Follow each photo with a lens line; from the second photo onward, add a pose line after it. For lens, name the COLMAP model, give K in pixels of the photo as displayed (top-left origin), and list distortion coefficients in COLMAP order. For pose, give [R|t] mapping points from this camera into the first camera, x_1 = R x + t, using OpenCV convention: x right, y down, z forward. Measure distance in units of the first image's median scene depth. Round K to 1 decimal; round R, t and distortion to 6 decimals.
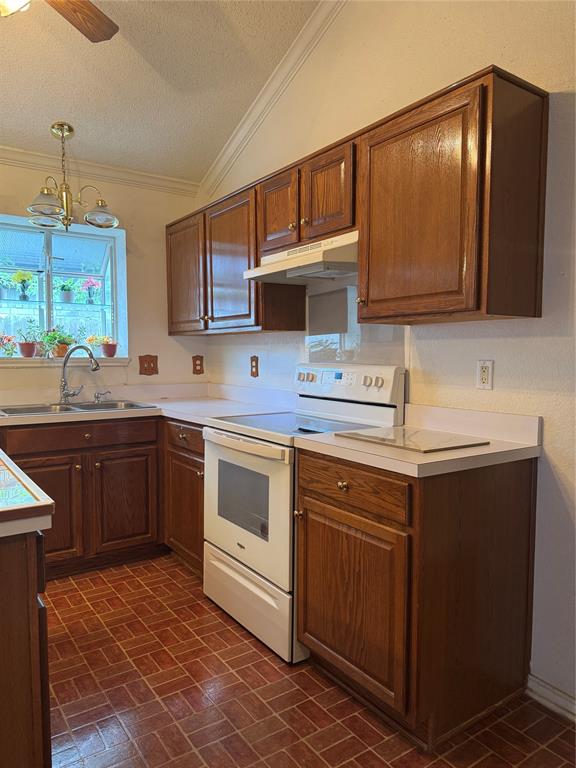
lens RADIAL K [[536.1, 0, 288.0], [0, 536.1, 384.0], [0, 0, 1]] dist [0.090200, -0.124880]
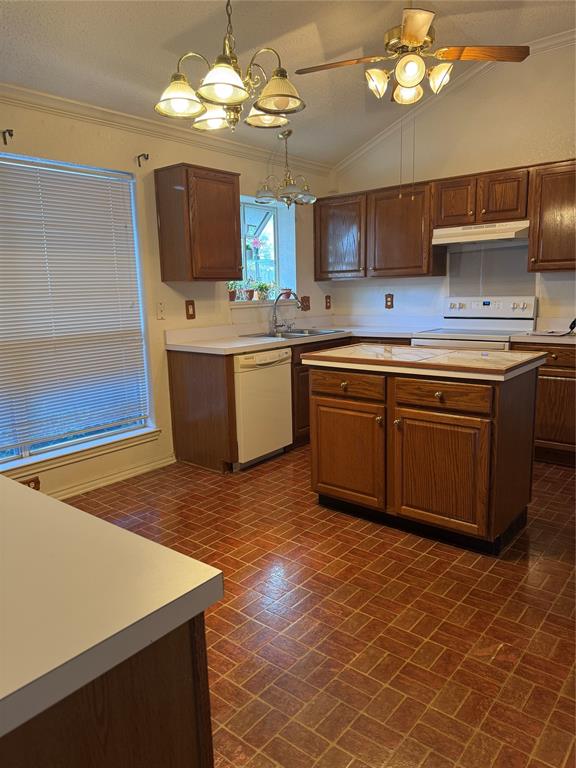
lens RADIAL K [[542.6, 0, 288.0], [0, 542.6, 384.0], [0, 0, 1]] dist [-0.000988, -0.002145]
pose [[0.959205, -0.078603, 0.271566, -0.965598], [0.047642, 0.991777, 0.118783, 0.002885], [-0.278669, -0.101000, 0.955061, -0.456102]]
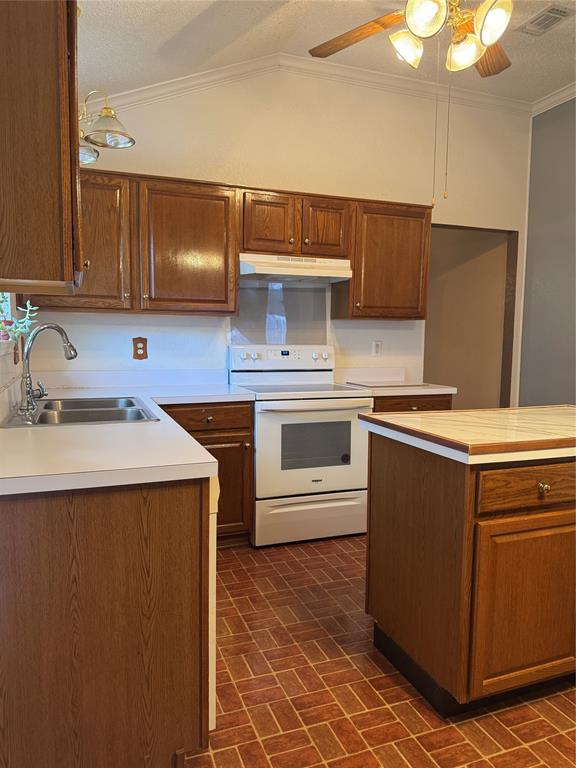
lens RADIAL K [[536.1, 0, 288.0], [0, 536.1, 384.0], [0, 0, 1]] dist [0.090200, -0.124880]
pose [[0.233785, -0.086363, 0.968445, -1.229236], [0.043853, 0.995970, 0.078231, -0.043051], [-0.971299, 0.024180, 0.236630, 0.667168]]
